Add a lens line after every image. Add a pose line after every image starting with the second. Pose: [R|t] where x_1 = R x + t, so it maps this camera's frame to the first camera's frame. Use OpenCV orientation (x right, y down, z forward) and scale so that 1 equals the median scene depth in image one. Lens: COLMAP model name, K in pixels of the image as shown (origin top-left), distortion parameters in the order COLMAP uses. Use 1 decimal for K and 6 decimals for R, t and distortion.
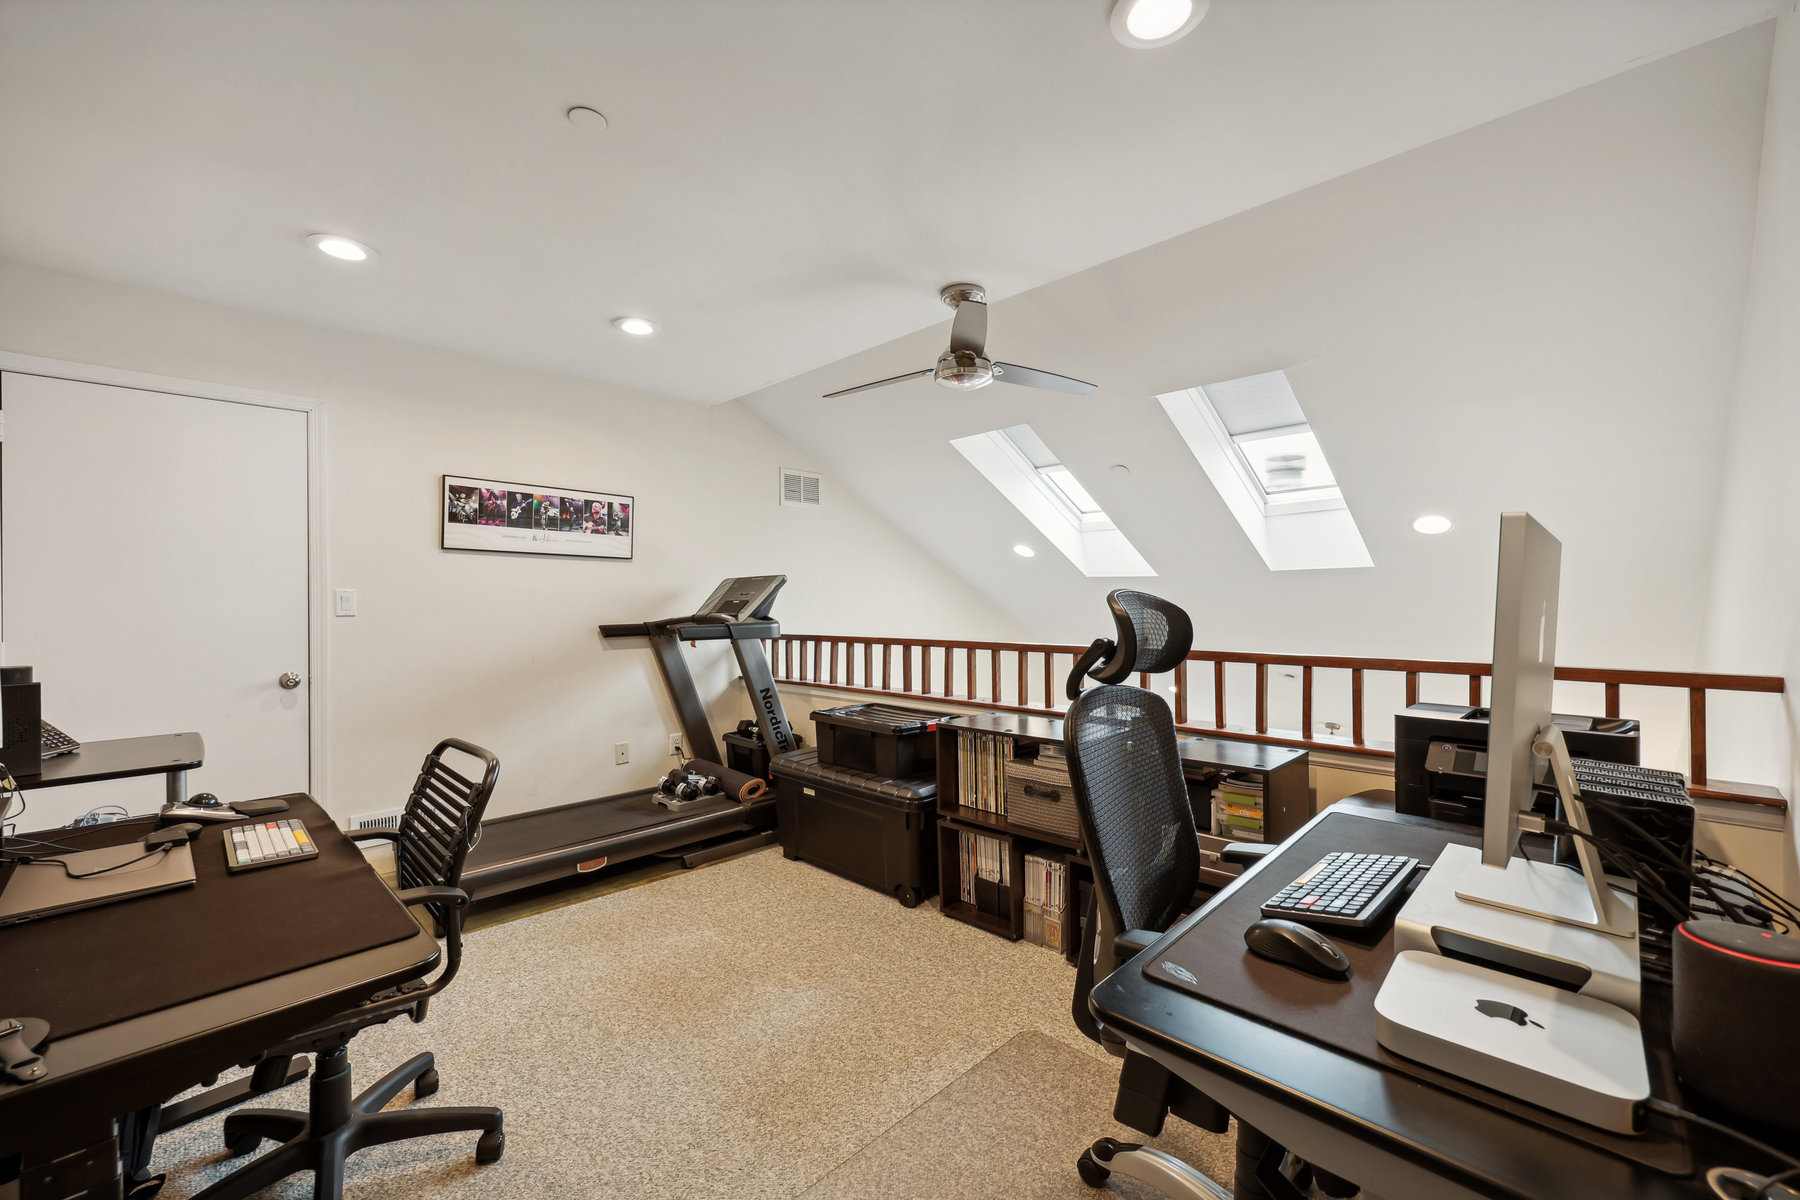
lens RADIAL K [[731.7, 0, 896.4], [0, 731.7, 606.2], [0, 0, 1]] dist [-0.013157, -0.000163]
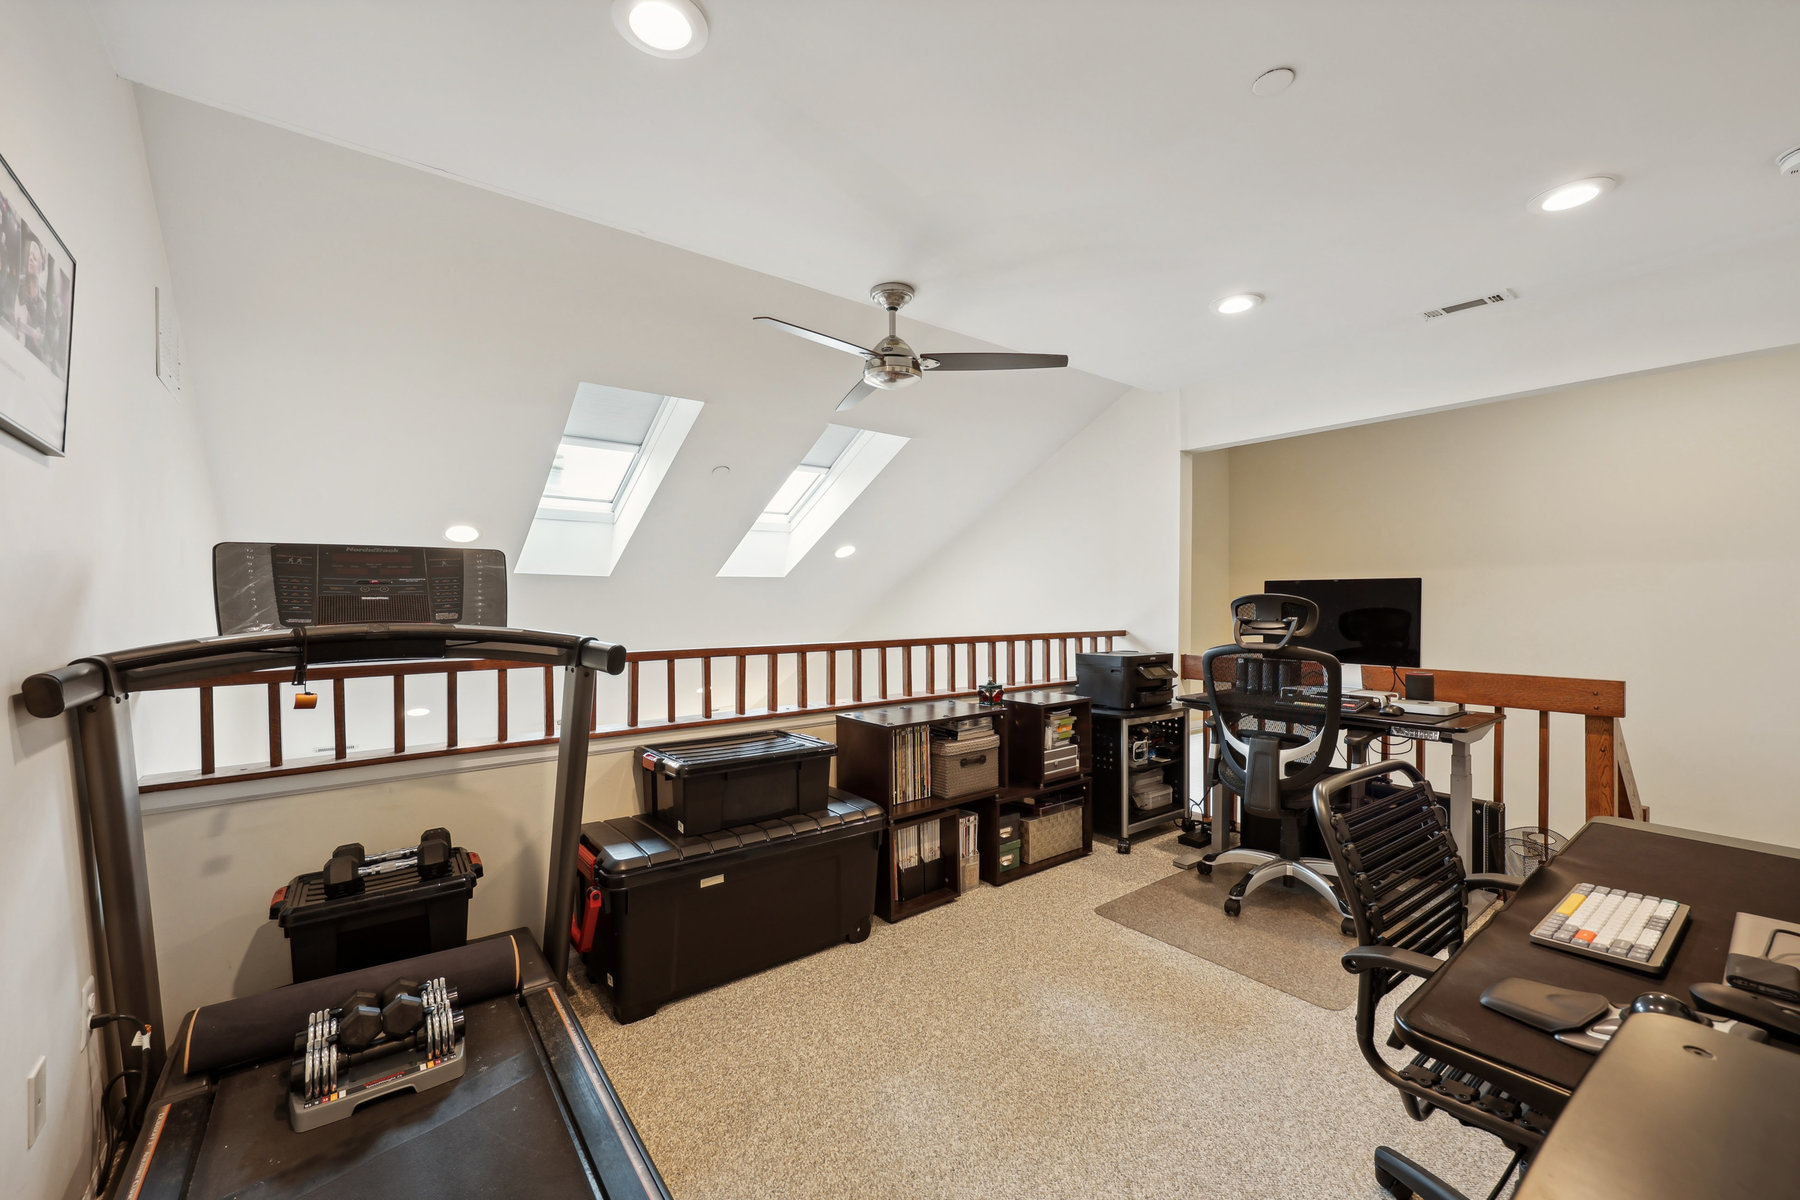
lens RADIAL K [[731.7, 0, 897.9], [0, 731.7, 600.4], [0, 0, 1]] dist [-0.013157, -0.000163]
pose [[0.110587, 0.008660, 0.993829, -0.920669], [0.006184, 0.999937, -0.009402, 0.002616], [-0.993847, 0.007185, 0.110527, 0.899070]]
